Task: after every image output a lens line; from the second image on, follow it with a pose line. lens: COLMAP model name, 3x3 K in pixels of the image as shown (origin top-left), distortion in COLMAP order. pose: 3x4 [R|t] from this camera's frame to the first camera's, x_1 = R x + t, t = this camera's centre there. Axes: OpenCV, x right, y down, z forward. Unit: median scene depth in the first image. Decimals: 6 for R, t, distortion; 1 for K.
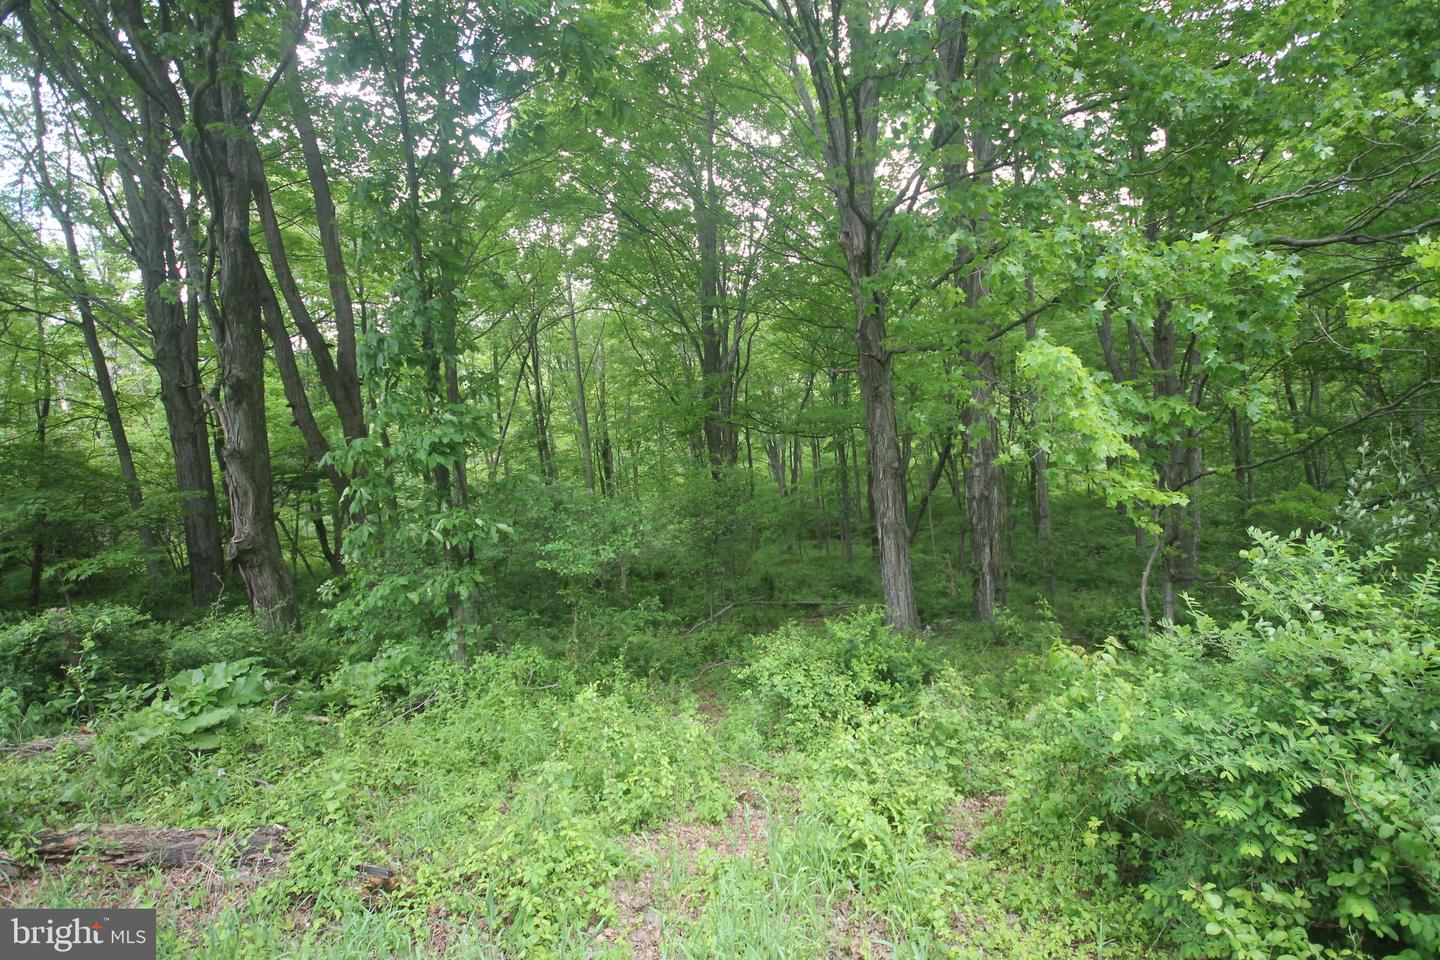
lens RADIAL K [[668.3, 0, 729.6], [0, 668.3, 480.7], [0, 0, 1]] dist [0.013731, -0.008233]
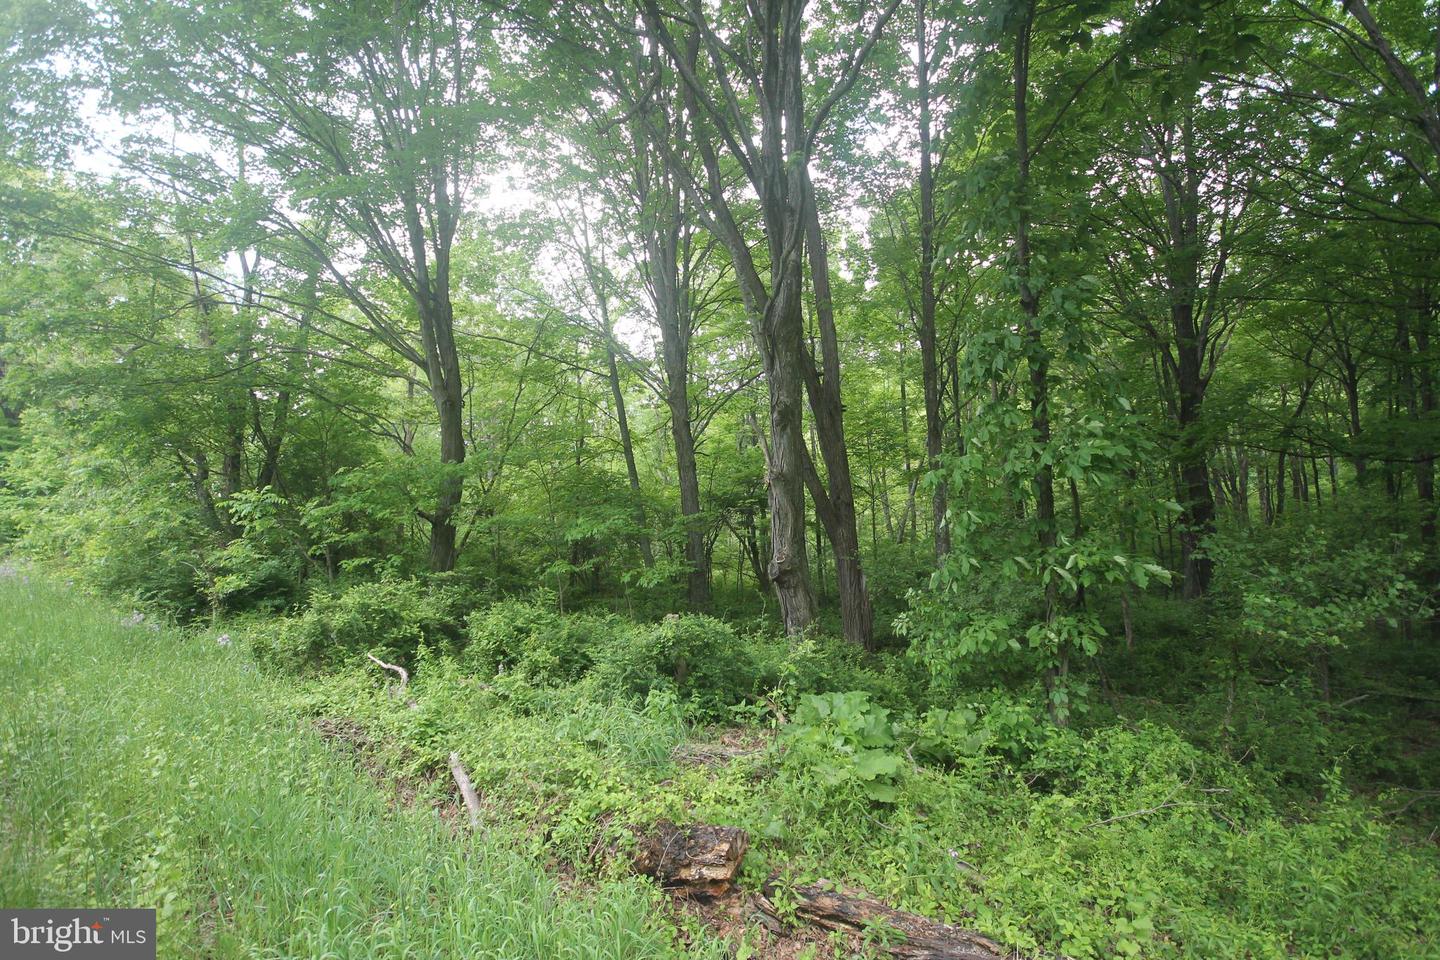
lens RADIAL K [[668.3, 0, 729.6], [0, 668.3, 480.7], [0, 0, 1]] dist [0.013731, -0.008233]
pose [[0.871650, 0.002816, -0.490122, -0.280261], [-0.025460, 0.998894, -0.039538, 0.008391], [0.489468, 0.046942, 0.870757, 0.059165]]
